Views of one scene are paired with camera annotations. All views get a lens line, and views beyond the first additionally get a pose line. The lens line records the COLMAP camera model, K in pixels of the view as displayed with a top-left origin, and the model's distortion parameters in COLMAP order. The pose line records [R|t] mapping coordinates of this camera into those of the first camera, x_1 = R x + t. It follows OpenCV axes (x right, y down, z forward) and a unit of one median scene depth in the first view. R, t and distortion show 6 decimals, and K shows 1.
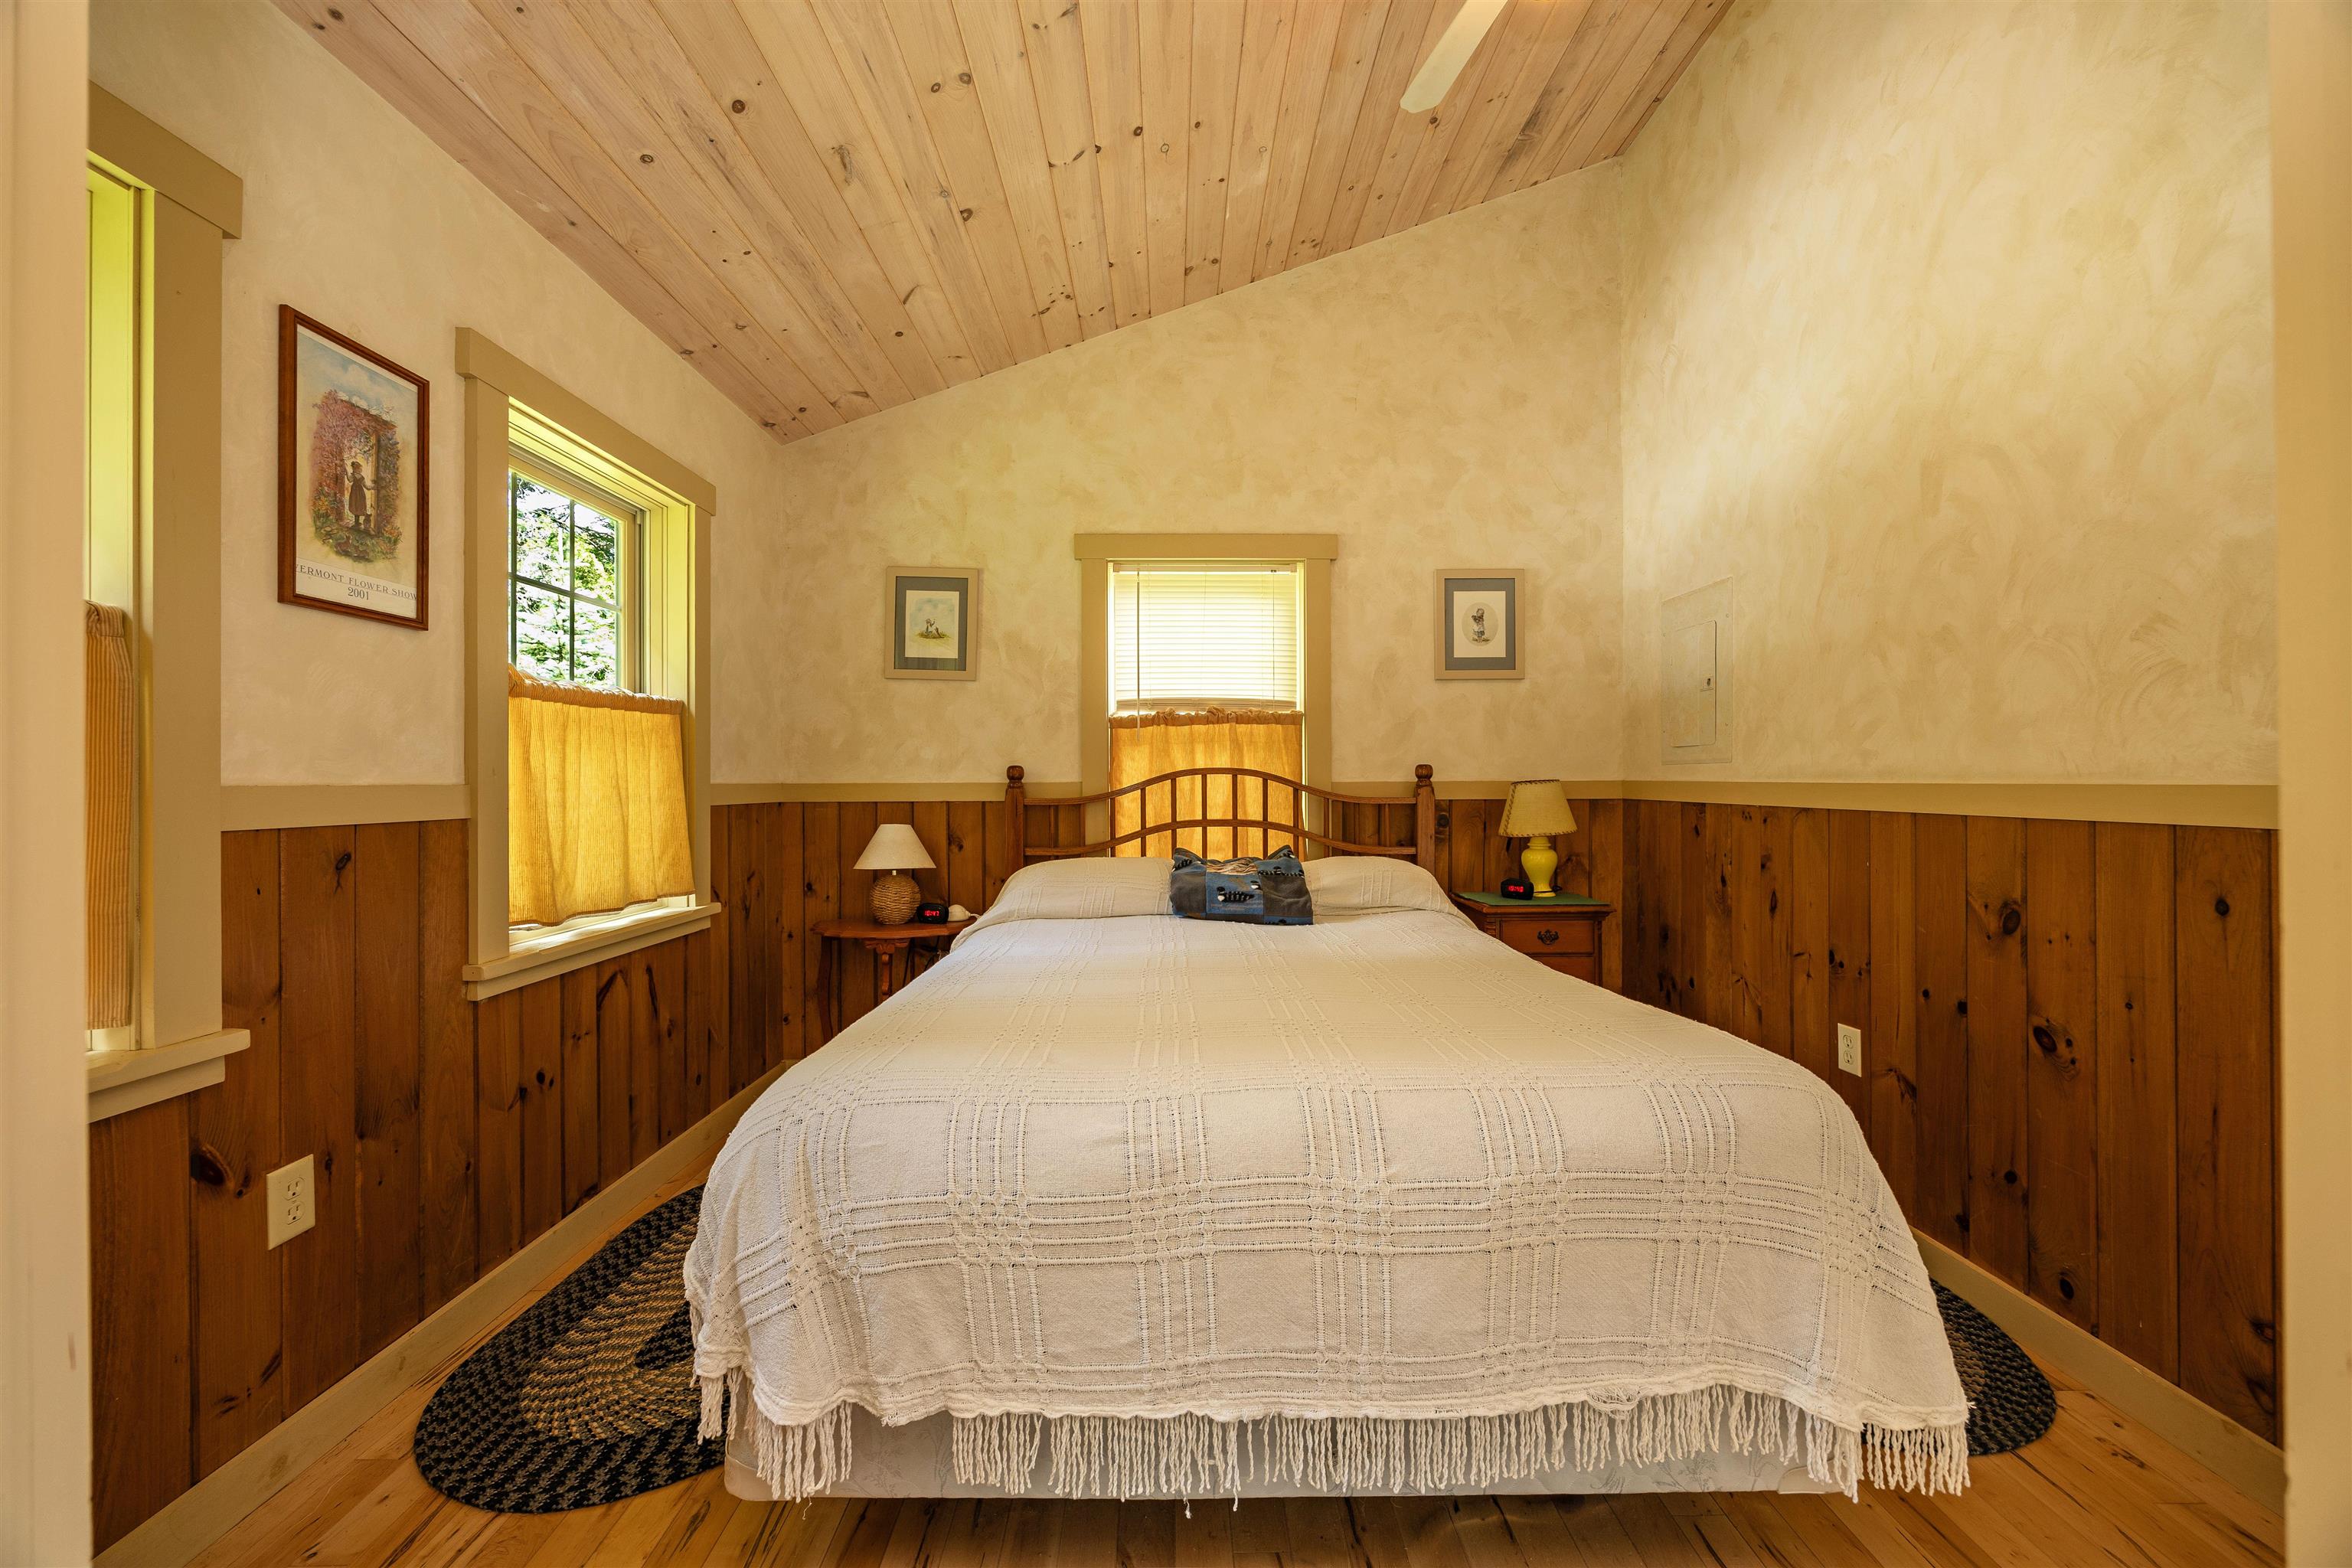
lens RADIAL K [[902.6, 0, 1188.5], [0, 902.6, 781.1], [0, 0, 1]] dist [-0.004269, 0.000247]
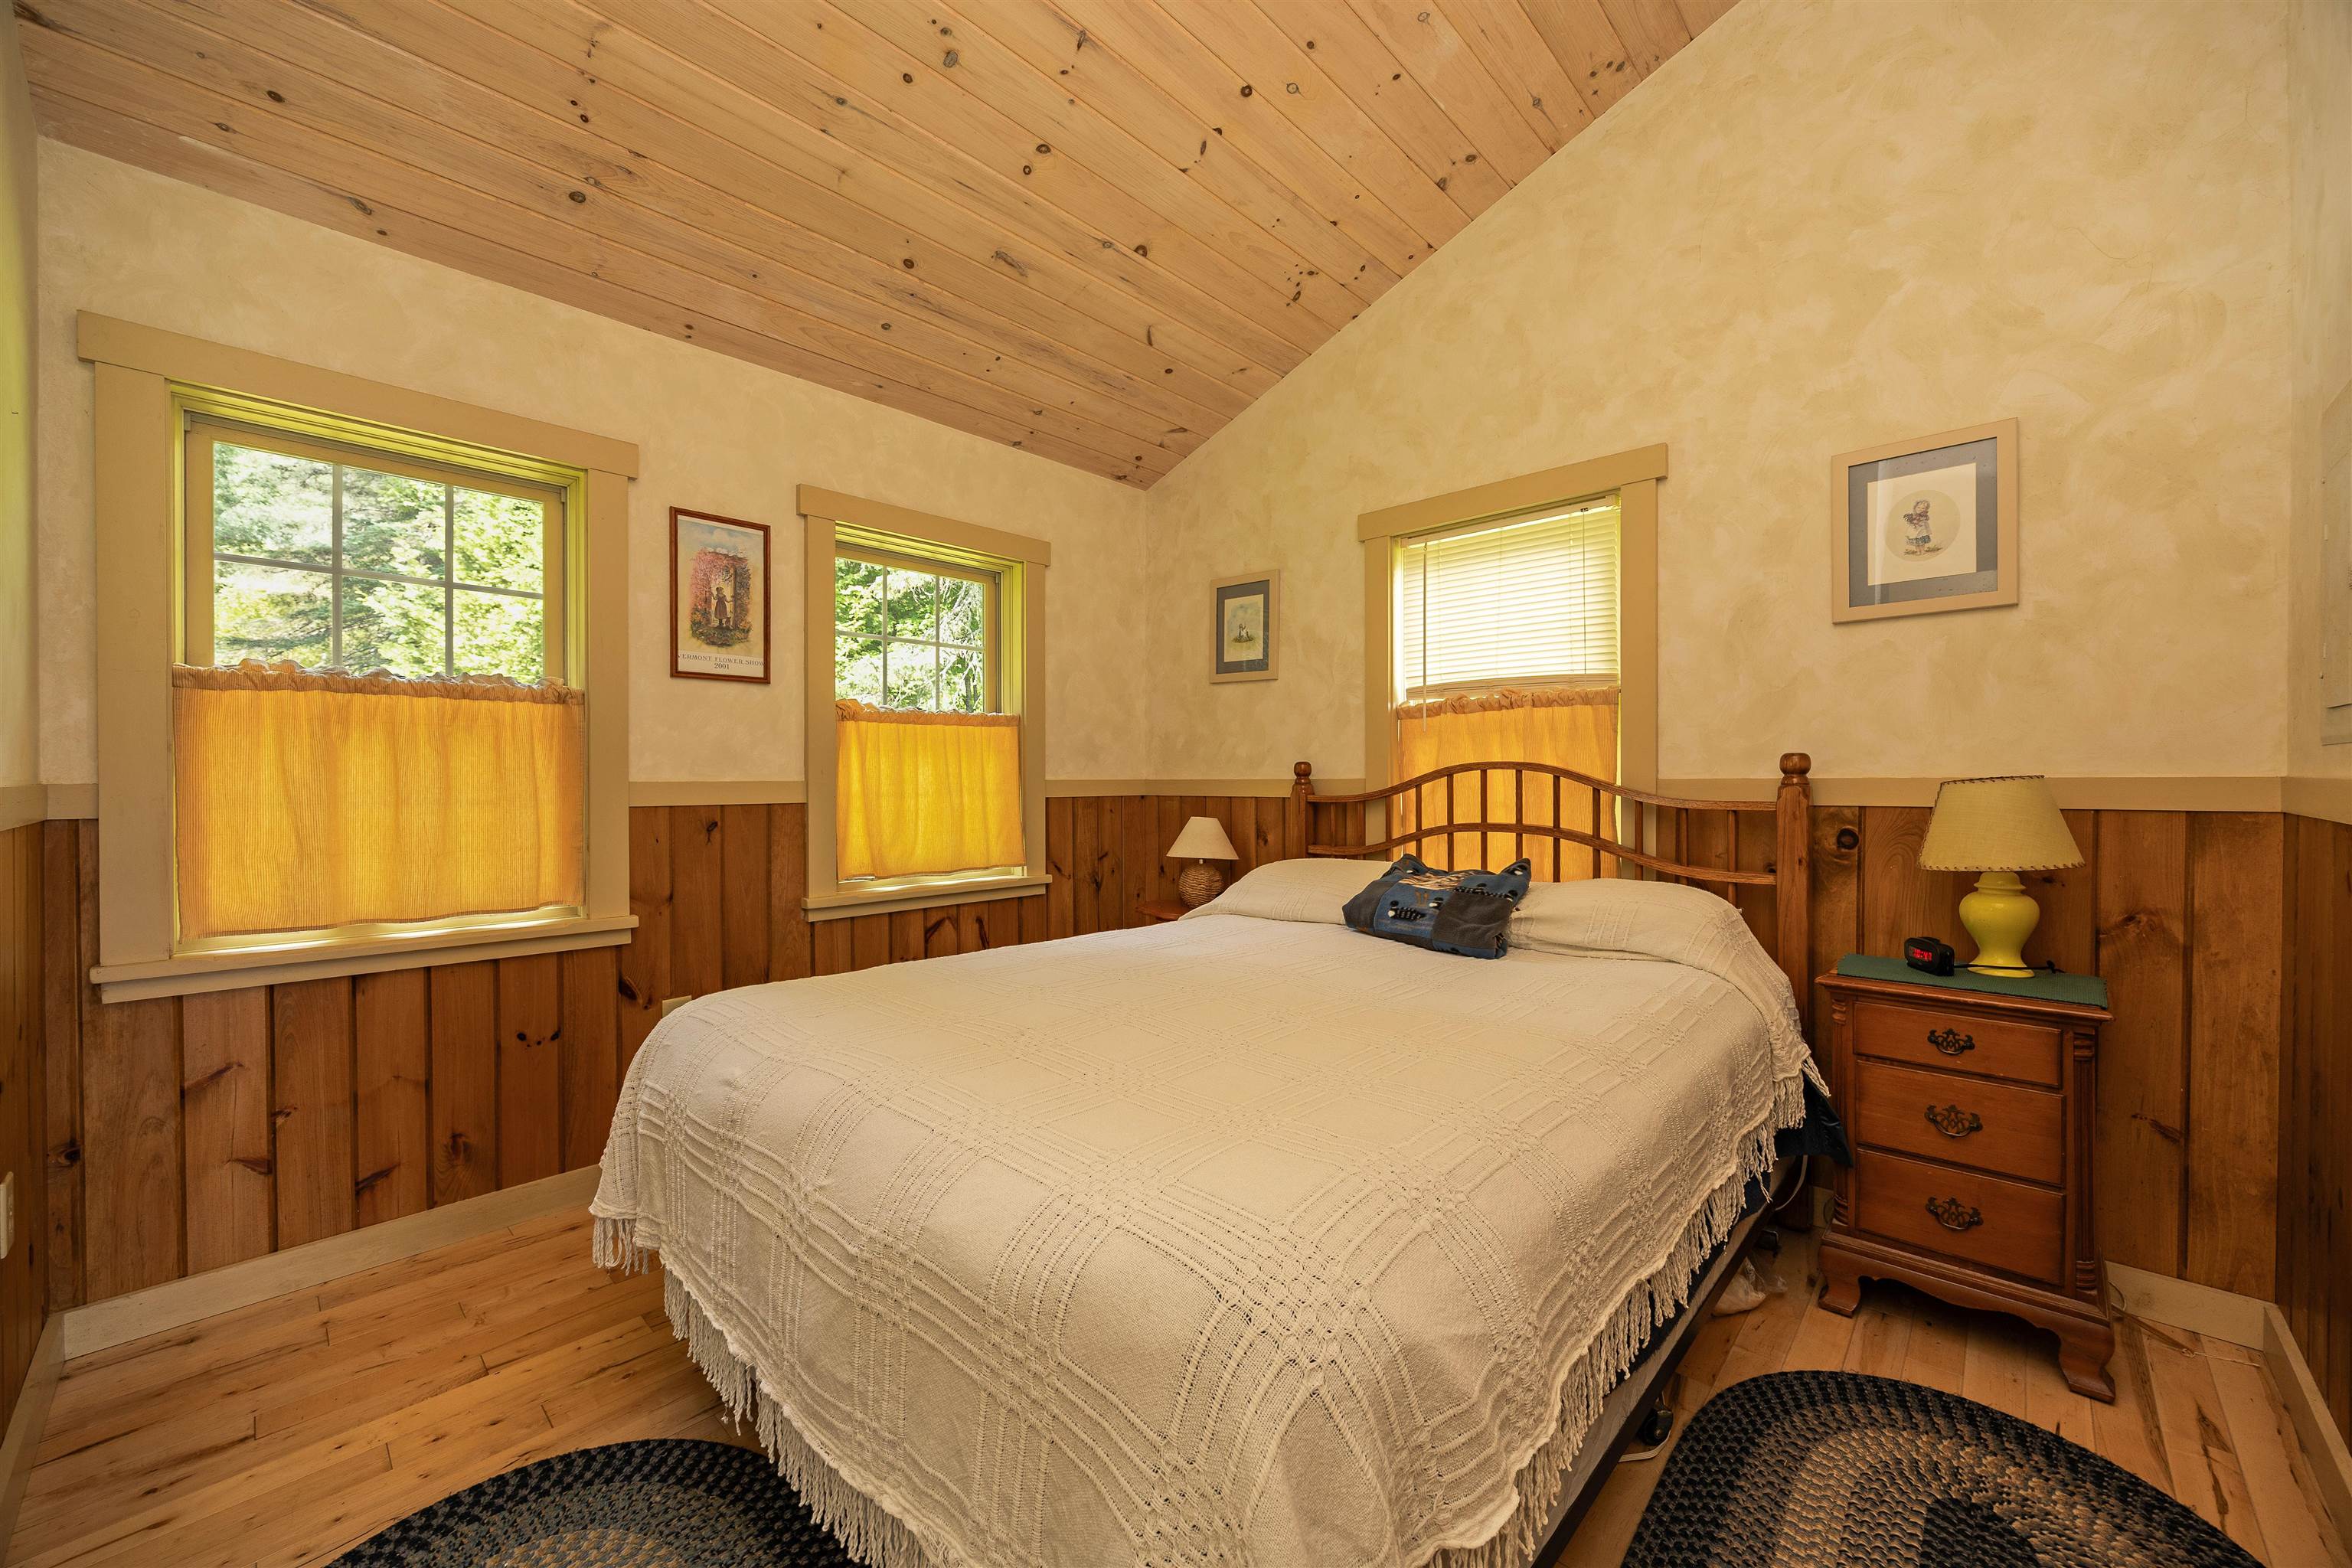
lens RADIAL K [[902.6, 0, 1176.0], [0, 902.6, 783.8], [0, 0, 1]] dist [-0.004269, 0.000247]
pose [[0.706217, 0.005217, -0.707976, 0.411739], [0.001286, 0.999962, 0.008651, -0.001980], [0.707994, -0.007020, 0.706184, 0.200598]]
